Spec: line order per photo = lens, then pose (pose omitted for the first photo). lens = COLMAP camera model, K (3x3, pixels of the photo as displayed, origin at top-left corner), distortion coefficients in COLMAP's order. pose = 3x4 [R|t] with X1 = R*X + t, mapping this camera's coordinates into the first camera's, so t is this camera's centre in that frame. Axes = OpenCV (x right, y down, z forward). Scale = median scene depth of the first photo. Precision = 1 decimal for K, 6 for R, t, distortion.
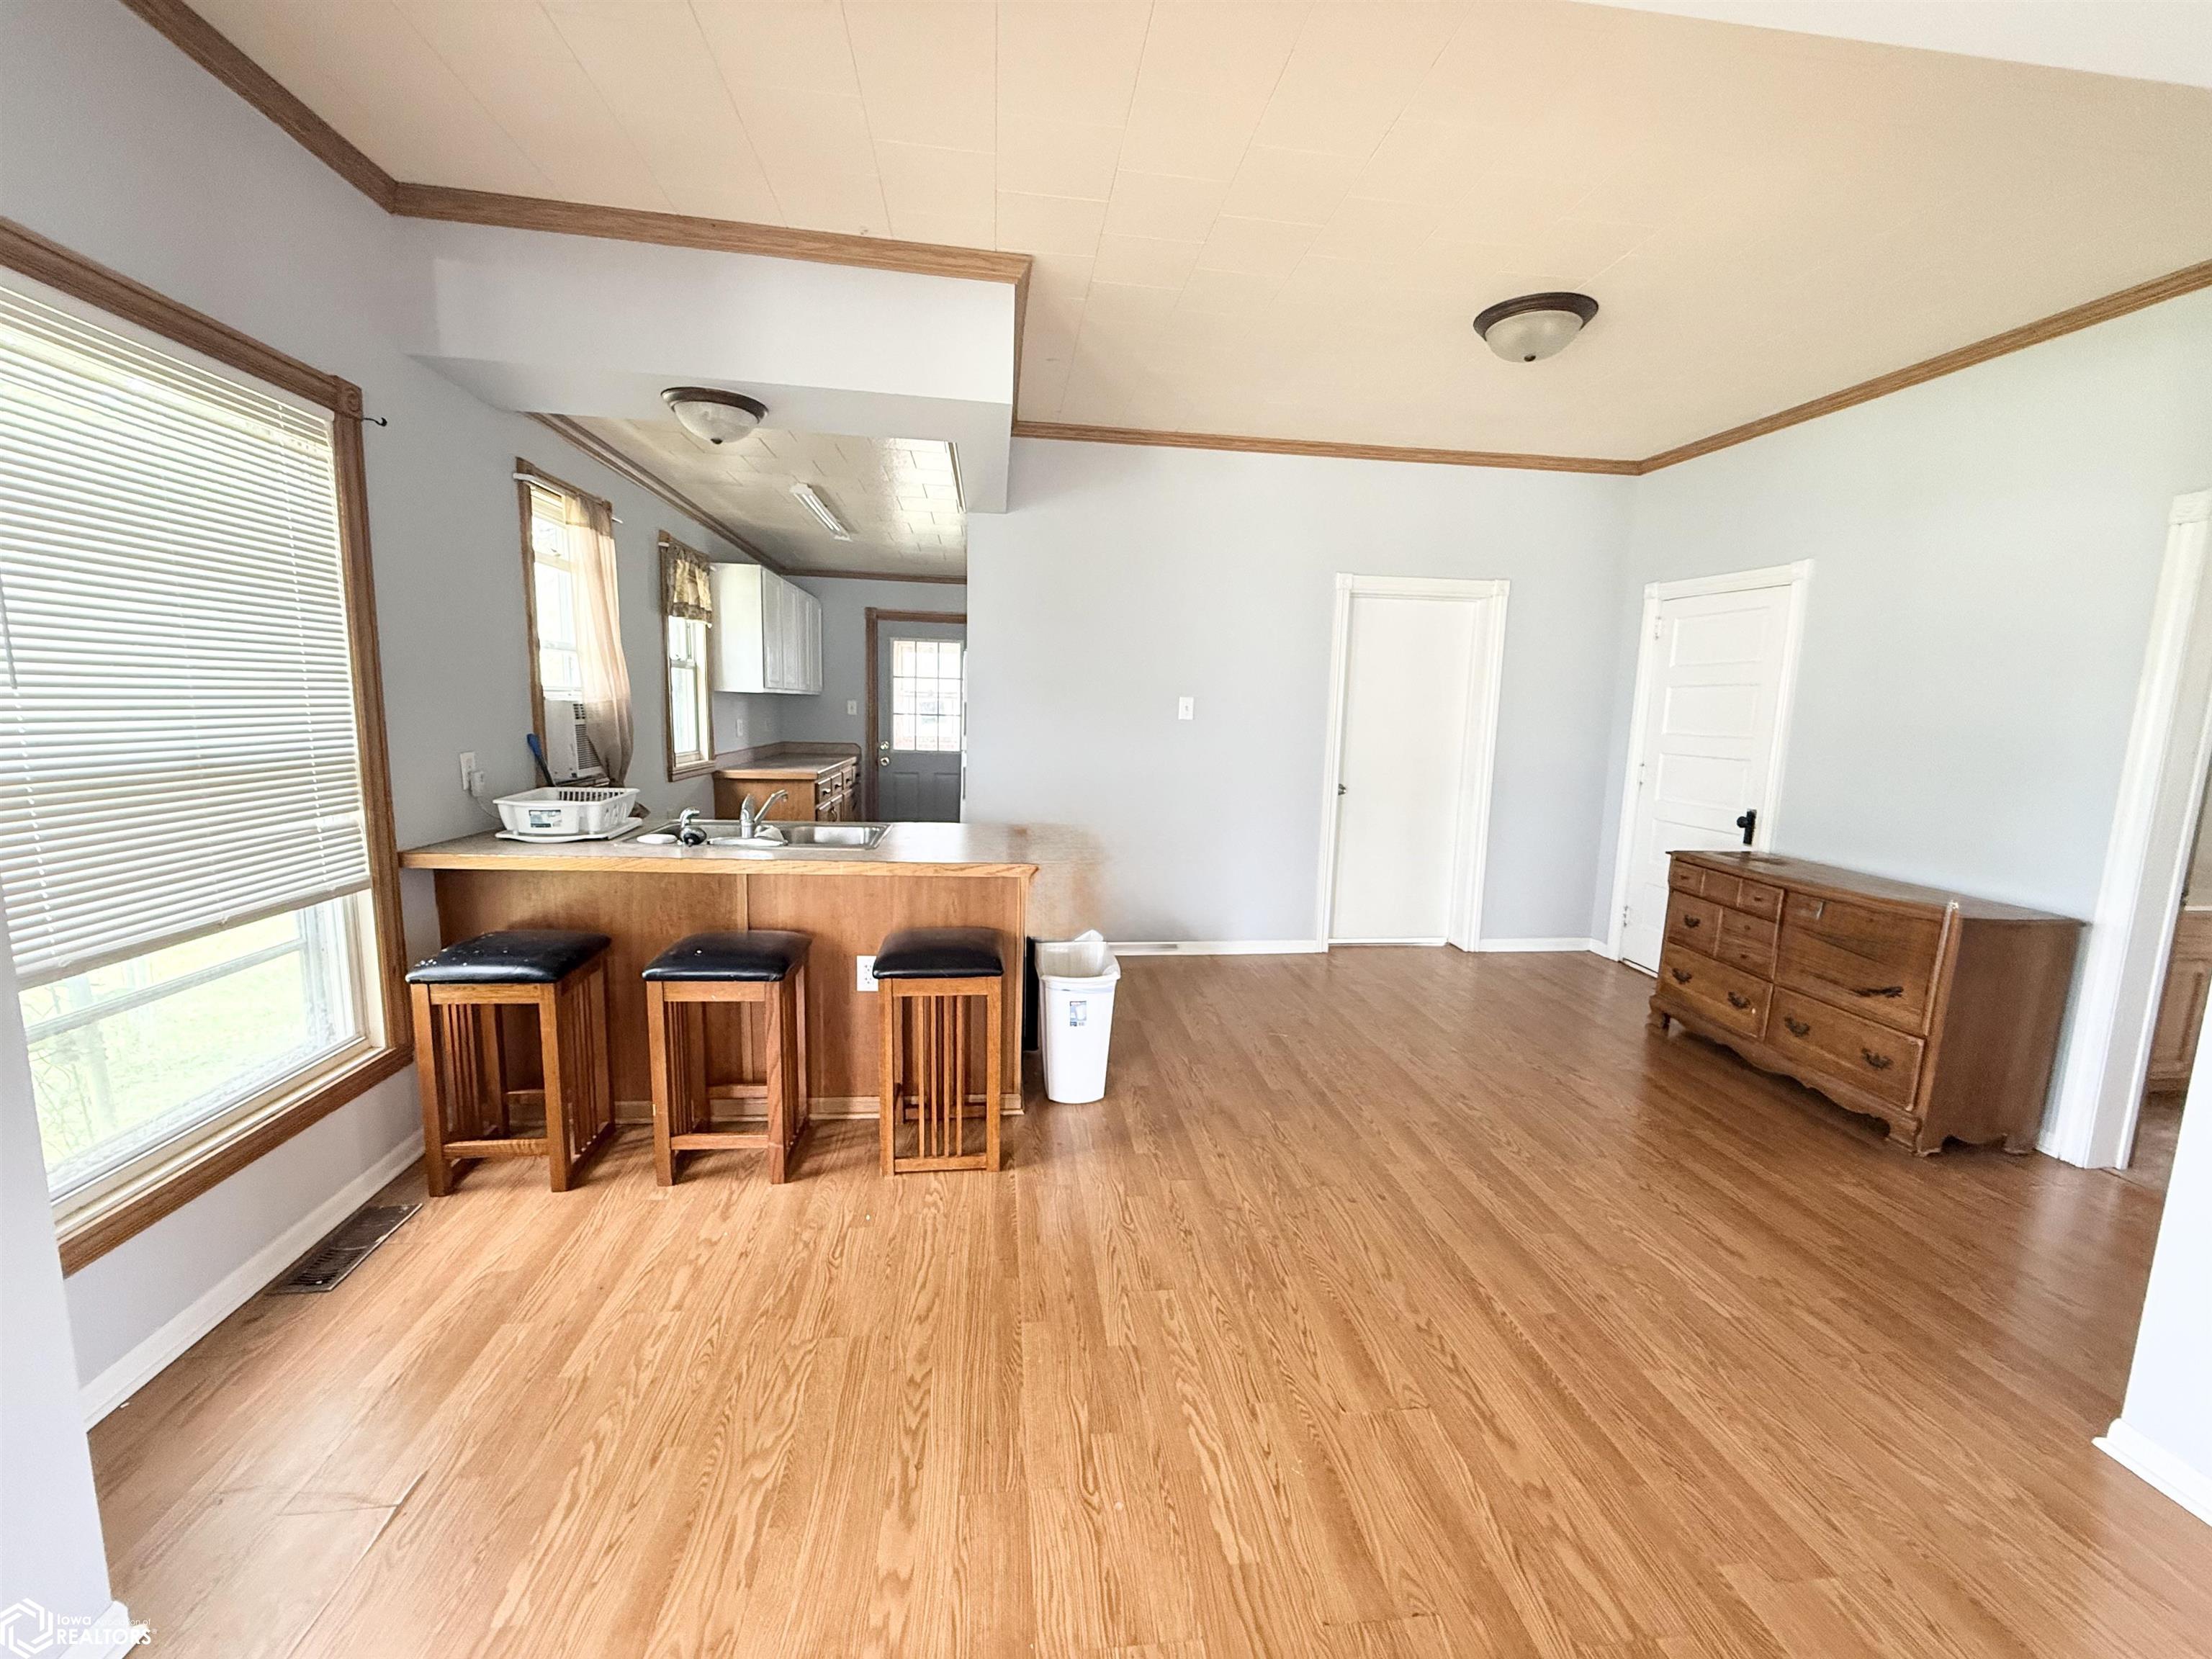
lens RADIAL K [[879.9, 0, 1100.5], [0, 879.9, 834.8], [0, 0, 1]] dist [-0.002825, 0.000657]
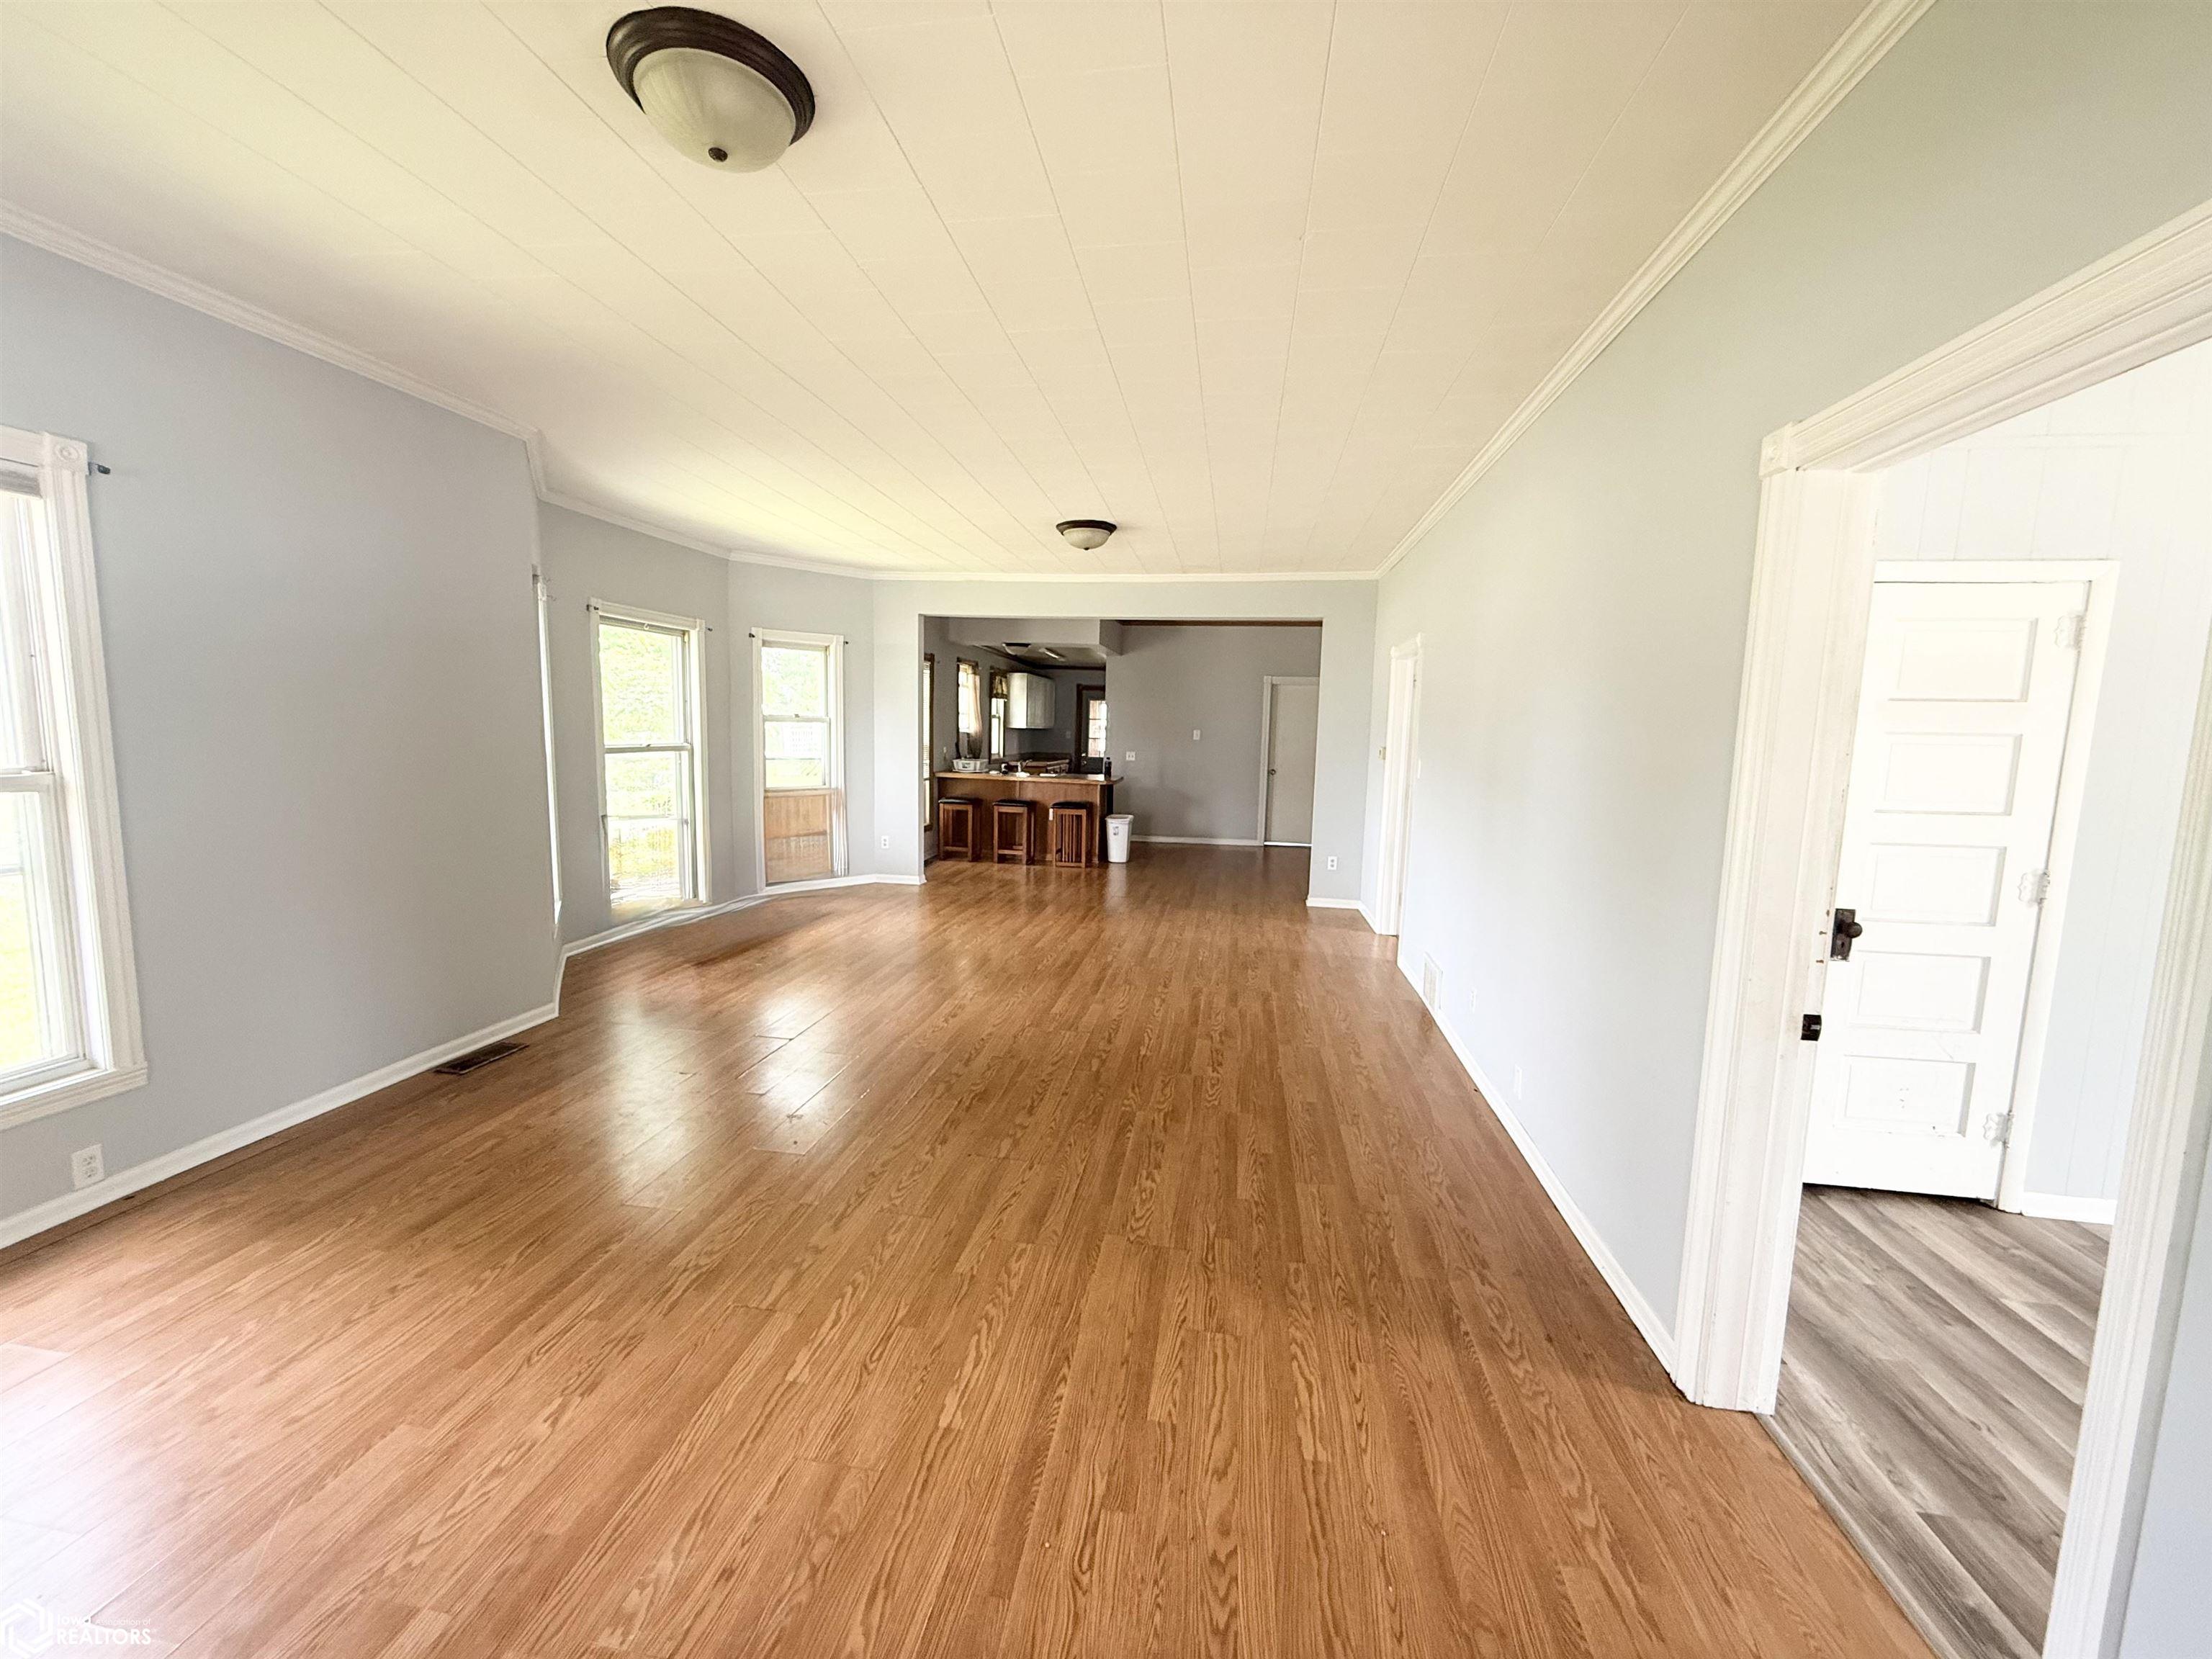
lens RADIAL K [[879.9, 0, 1103.7], [0, 879.9, 836.1], [0, 0, 1]] dist [-0.002825, 0.000657]
pose [[0.963192, 0.034048, -0.266649, 0.724060], [-0.042321, 0.998783, -0.025340, 0.284049], [0.265462, 0.035693, 0.963460, -1.914449]]
